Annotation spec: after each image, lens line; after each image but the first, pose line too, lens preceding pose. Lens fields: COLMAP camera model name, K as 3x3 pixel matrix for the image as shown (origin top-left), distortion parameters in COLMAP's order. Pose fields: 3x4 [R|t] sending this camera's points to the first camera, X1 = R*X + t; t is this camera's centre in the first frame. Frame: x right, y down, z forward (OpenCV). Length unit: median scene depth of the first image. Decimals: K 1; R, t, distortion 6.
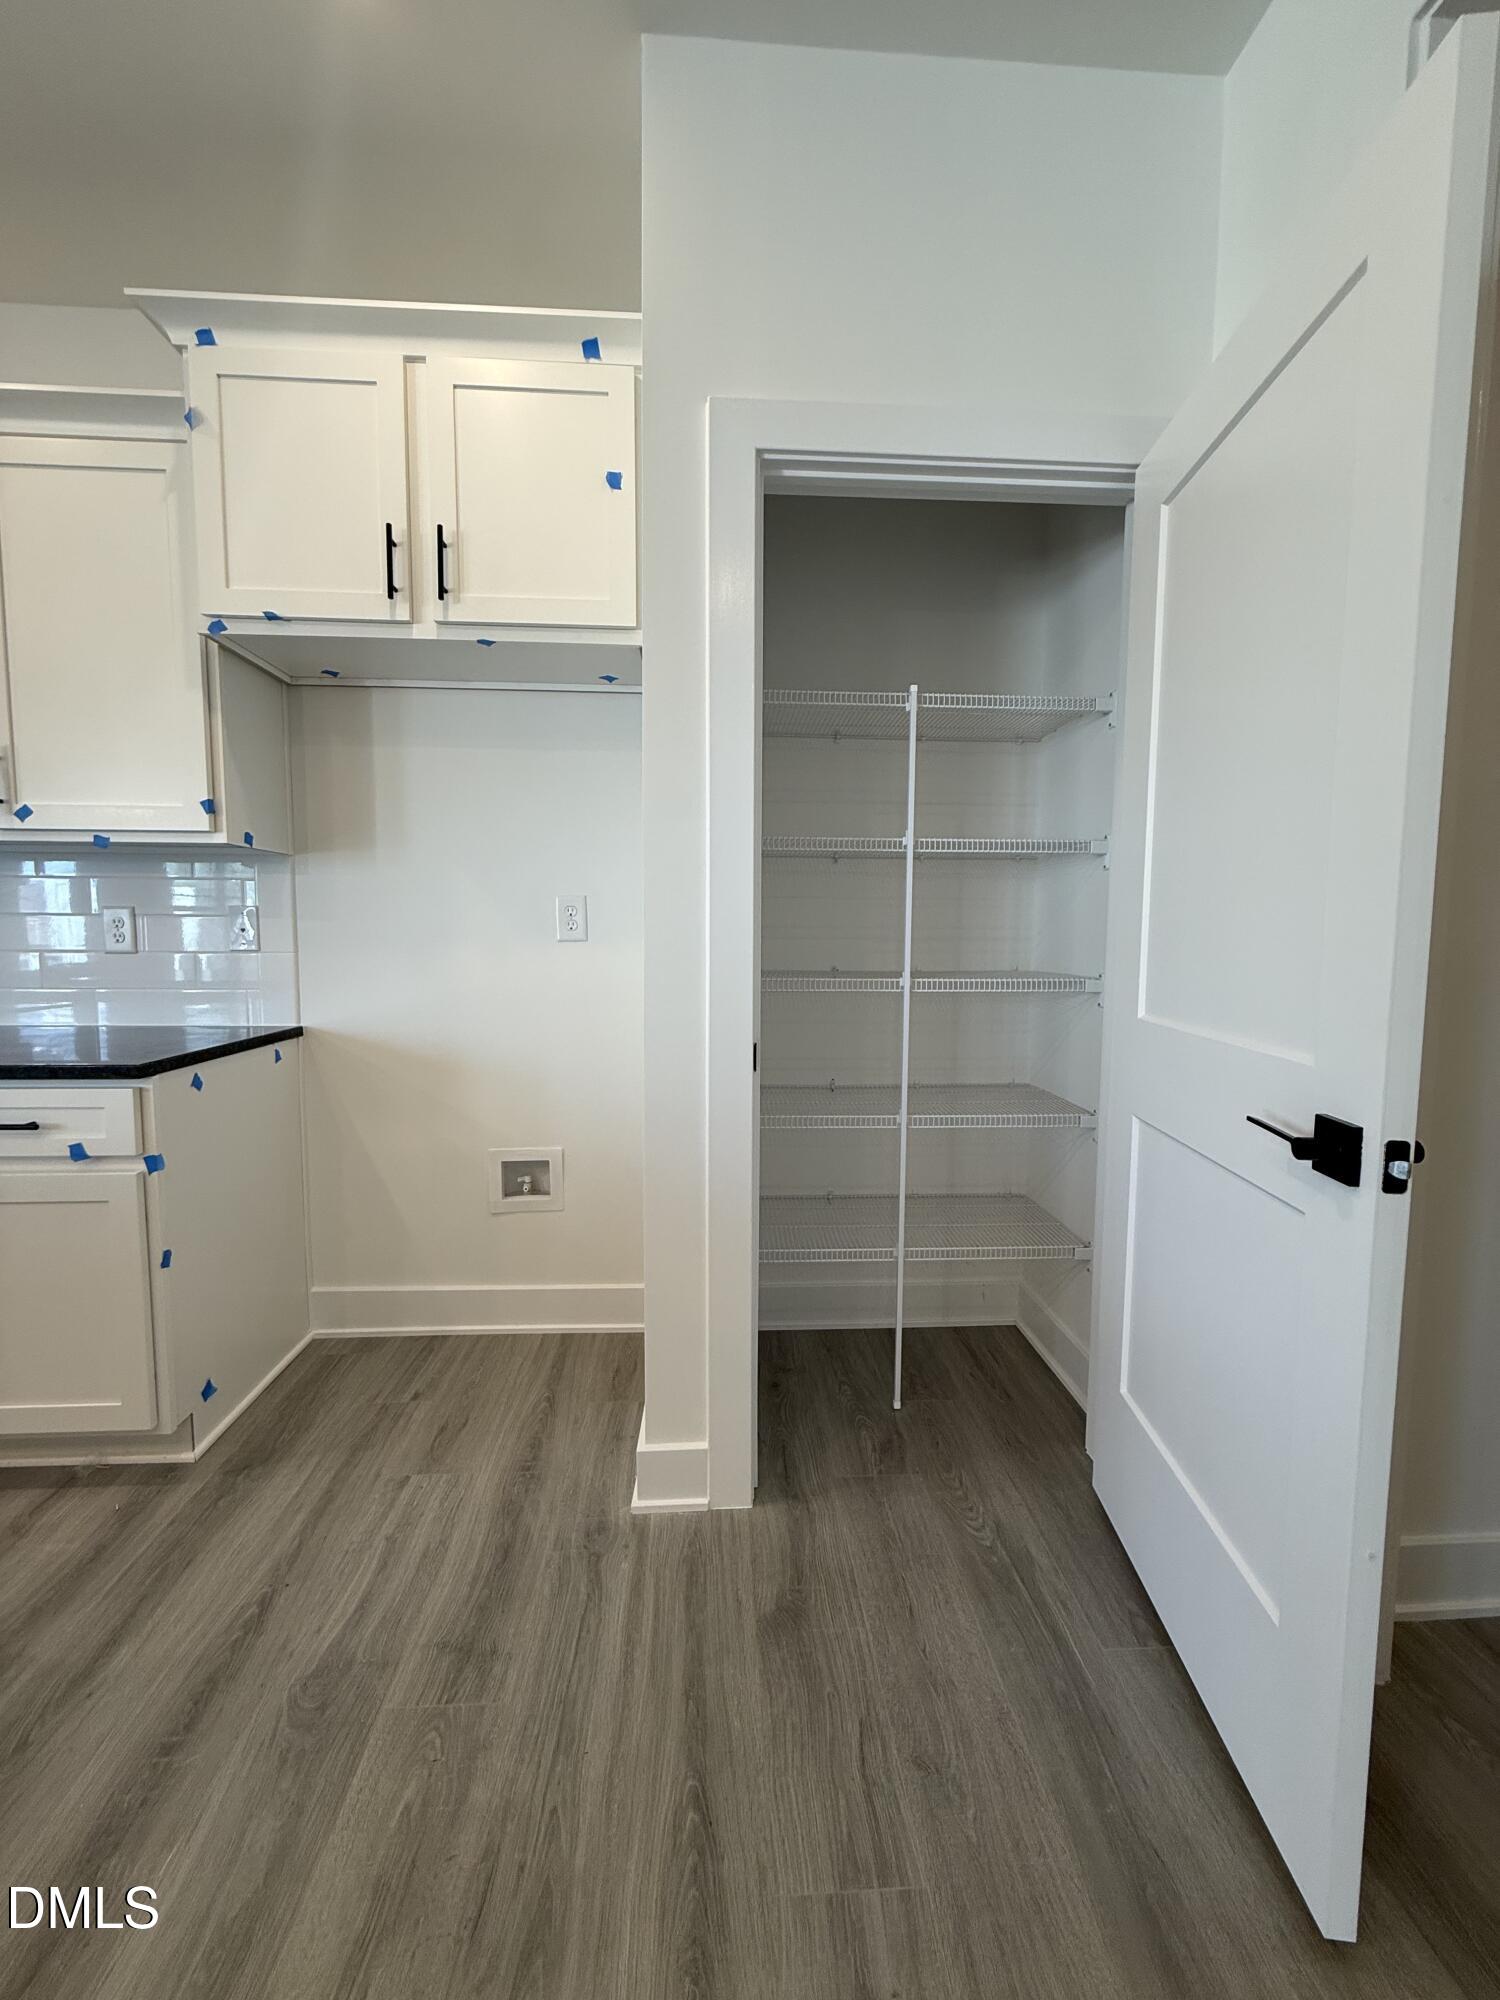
lens RADIAL K [[797.2, 0, 750.0], [0, 797.2, 1000.0], [0, 0, 1]] dist [0.003187, -0.000312]
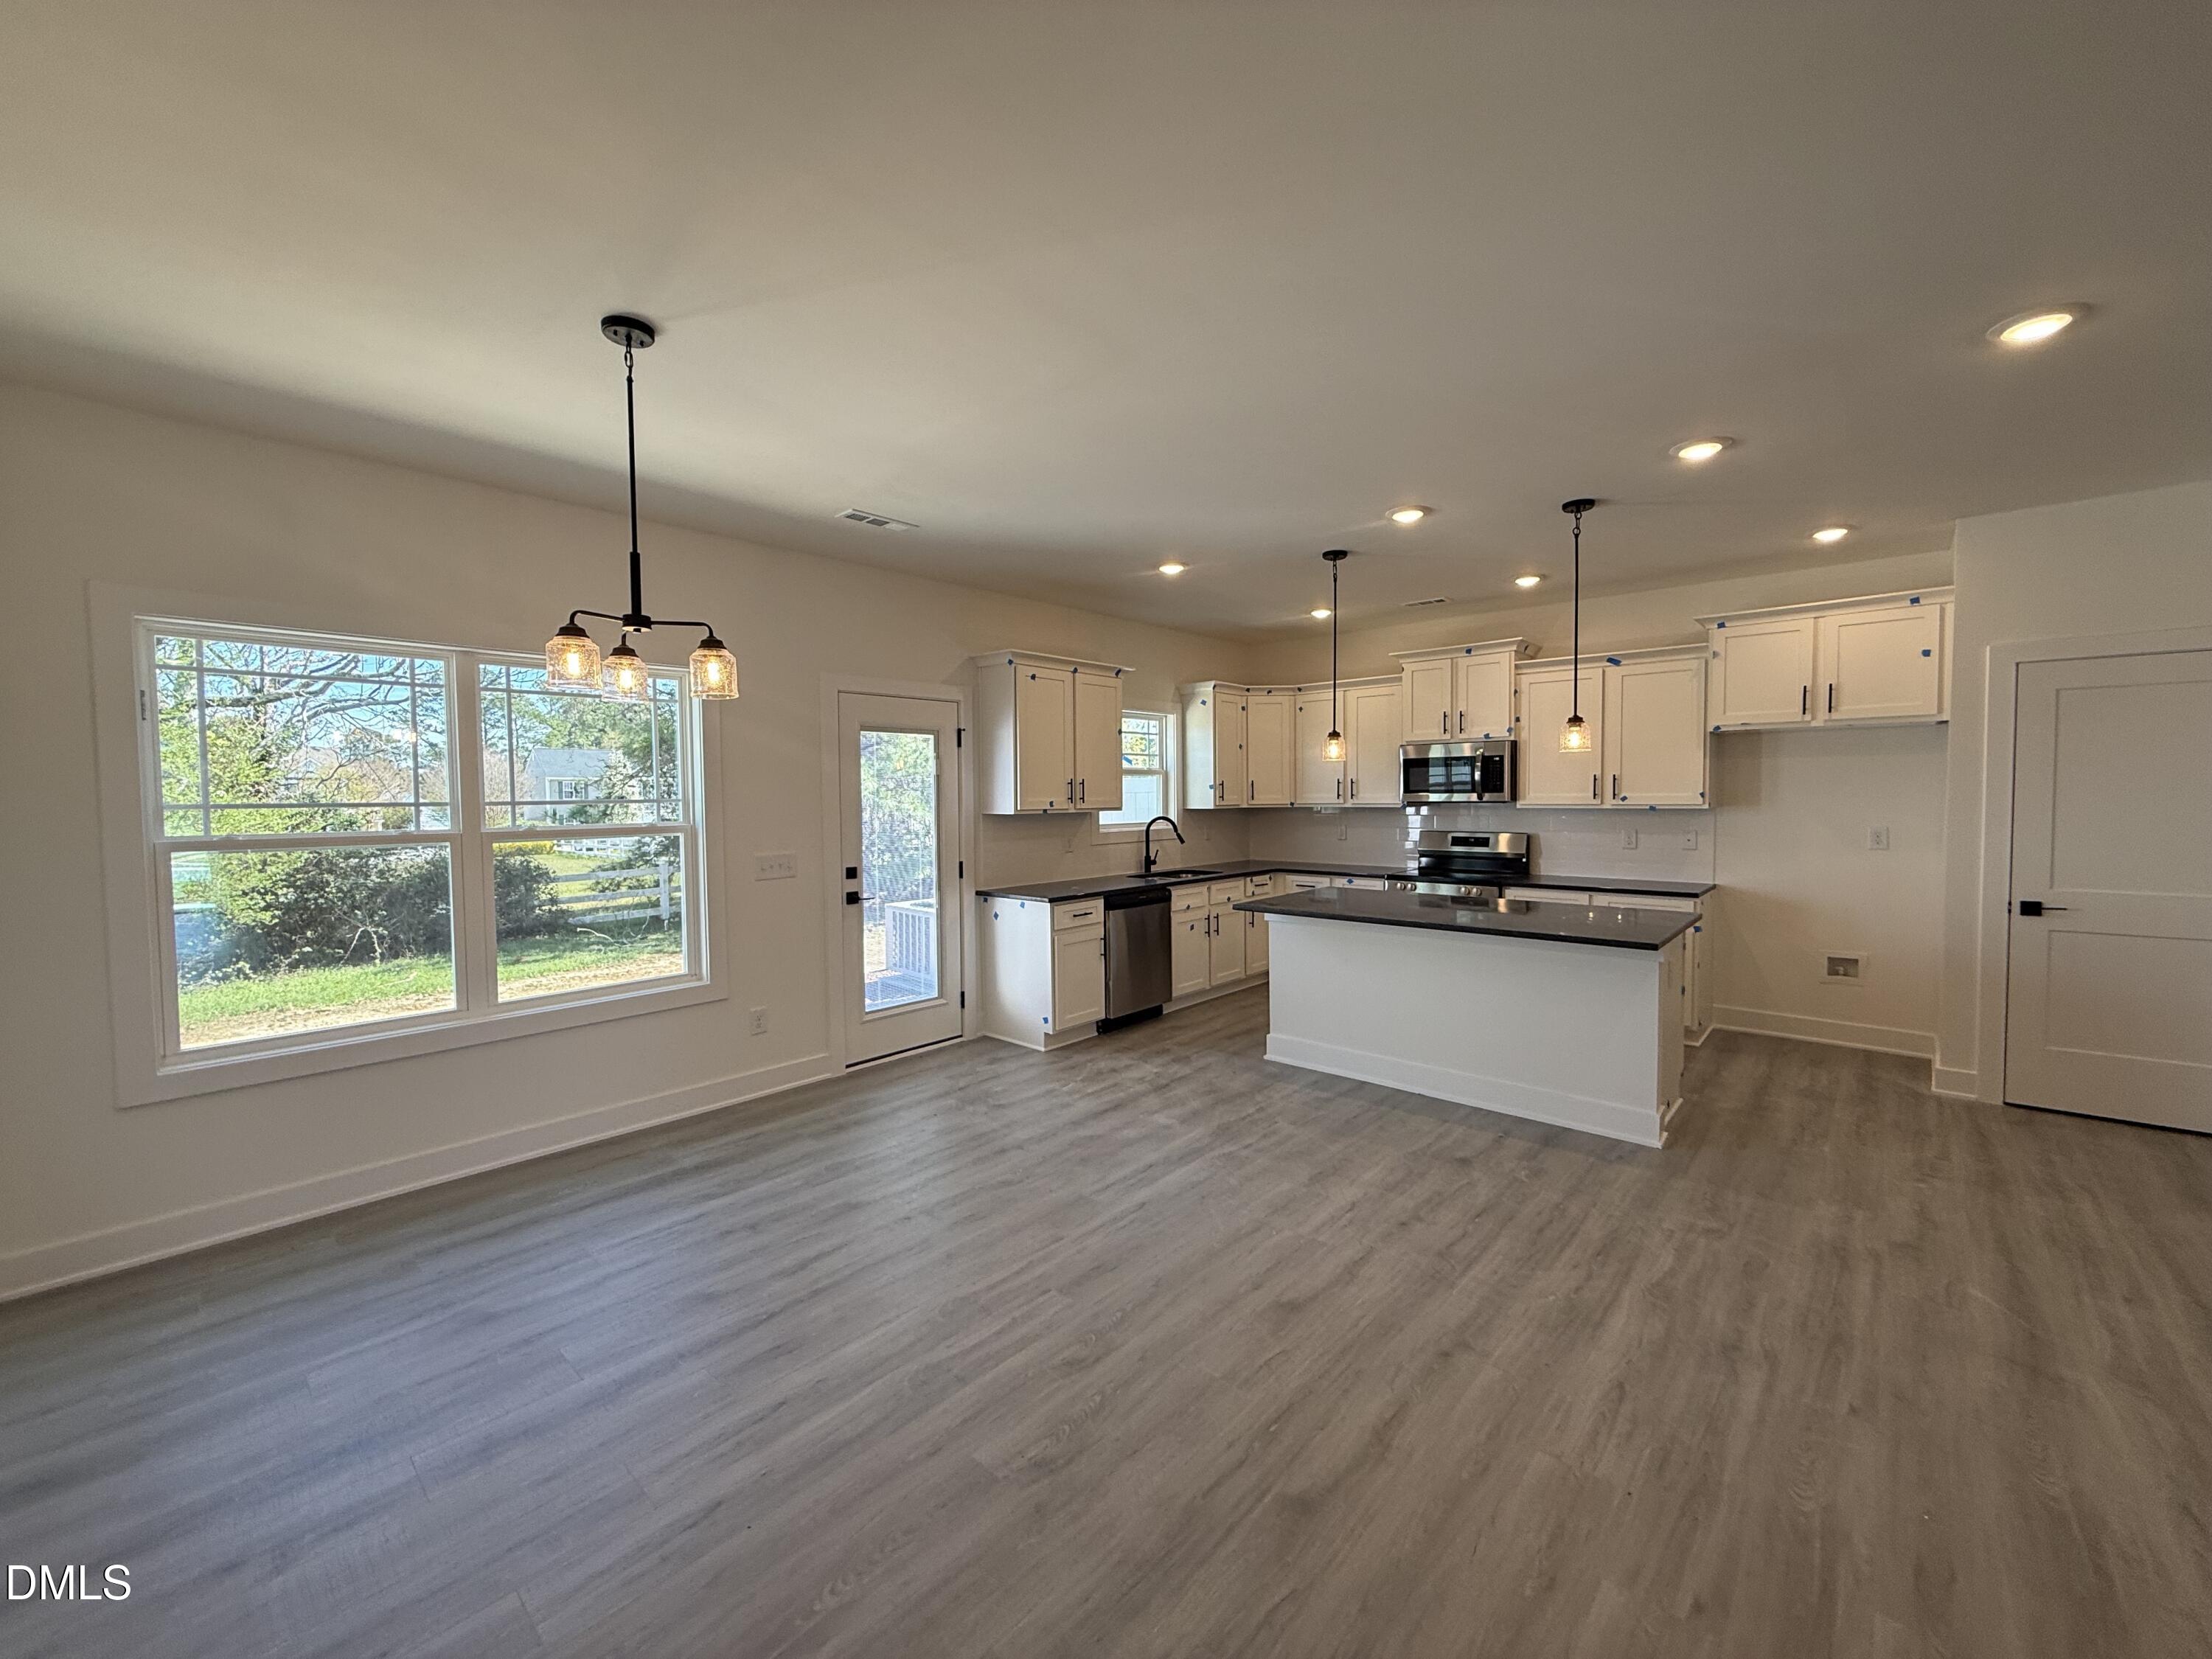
lens RADIAL K [[881.7, 0, 1106.0], [0, 881.7, 829.5], [0, 0, 1]] dist [0.003187, -0.000312]
pose [[0.703813, 0.016019, -0.710205, -0.017879], [-0.046632, 0.998631, -0.023688, 0.022691], [0.708853, 0.049790, 0.703597, -2.420635]]
